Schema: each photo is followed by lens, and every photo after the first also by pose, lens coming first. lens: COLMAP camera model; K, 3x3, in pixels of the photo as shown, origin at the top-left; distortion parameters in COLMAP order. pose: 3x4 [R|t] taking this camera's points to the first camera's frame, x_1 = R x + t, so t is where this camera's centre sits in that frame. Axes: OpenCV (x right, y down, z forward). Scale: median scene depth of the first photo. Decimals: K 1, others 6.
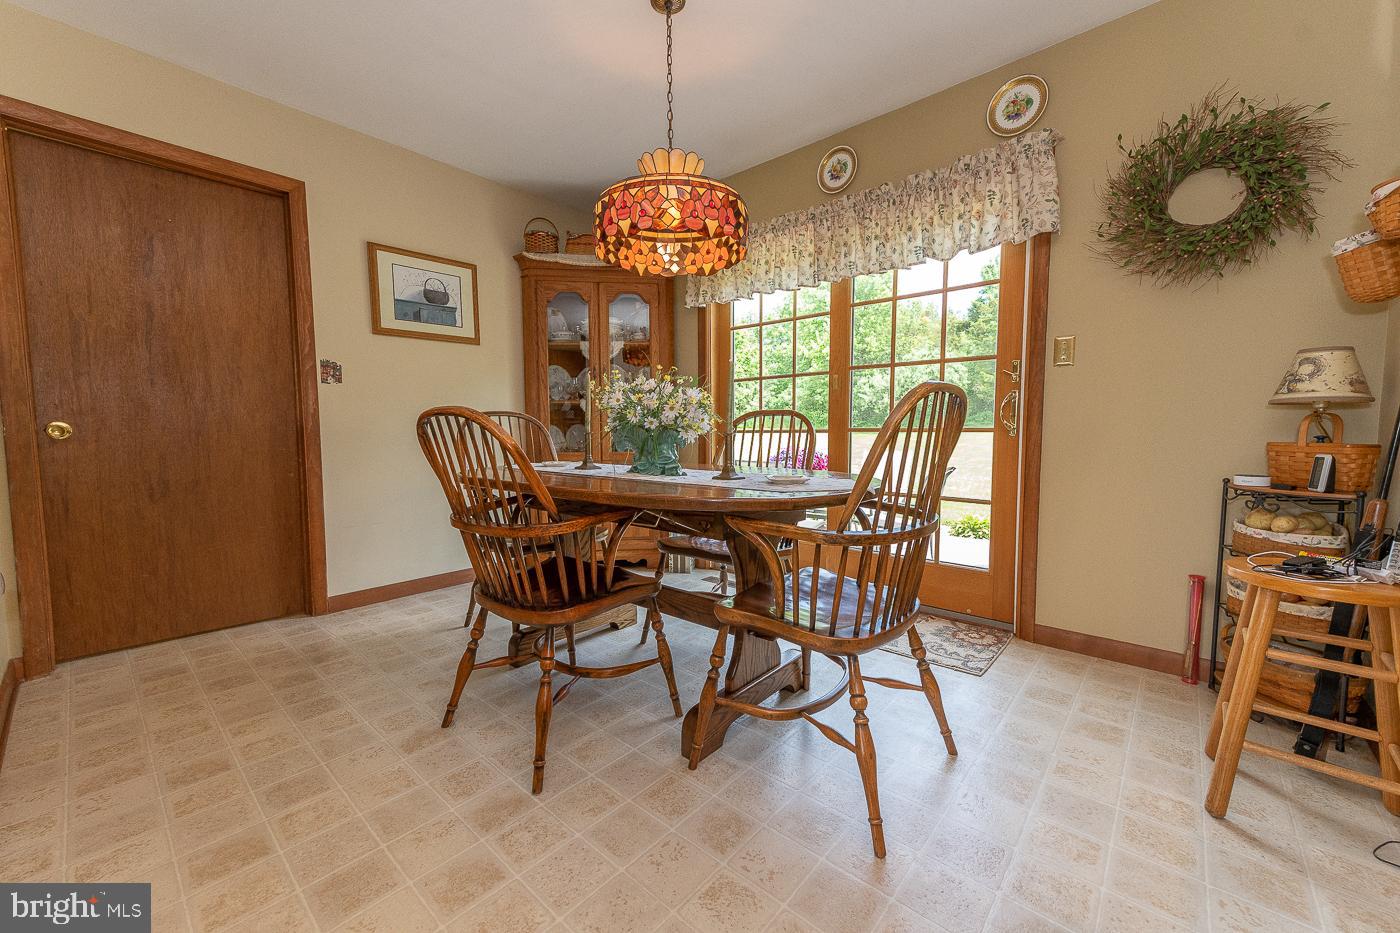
lens RADIAL K [[541.0, 0, 695.5], [0, 541.0, 466.5], [0, 0, 1]] dist [0.012170, -0.000101]
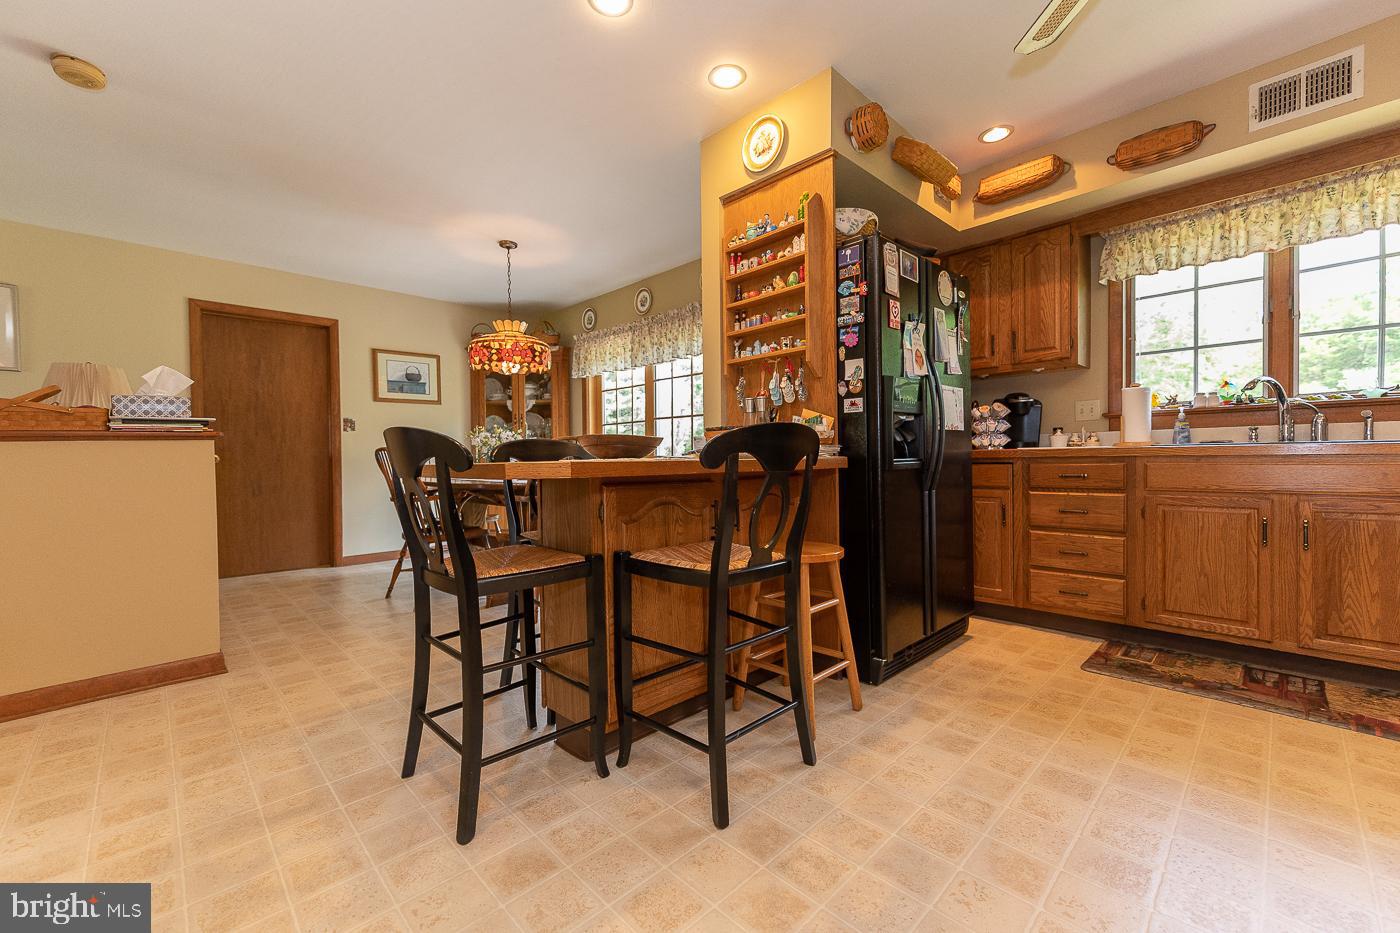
lens RADIAL K [[572.4, 0, 702.1], [0, 572.4, 469.6], [0, 0, 1]] dist [-0.000285, 0.000433]
pose [[0.997301, -0.001834, -0.073405, 0.565310], [-0.001807, 0.998772, -0.049501, 0.054489], [0.073405, 0.049500, 0.996073, -0.700535]]
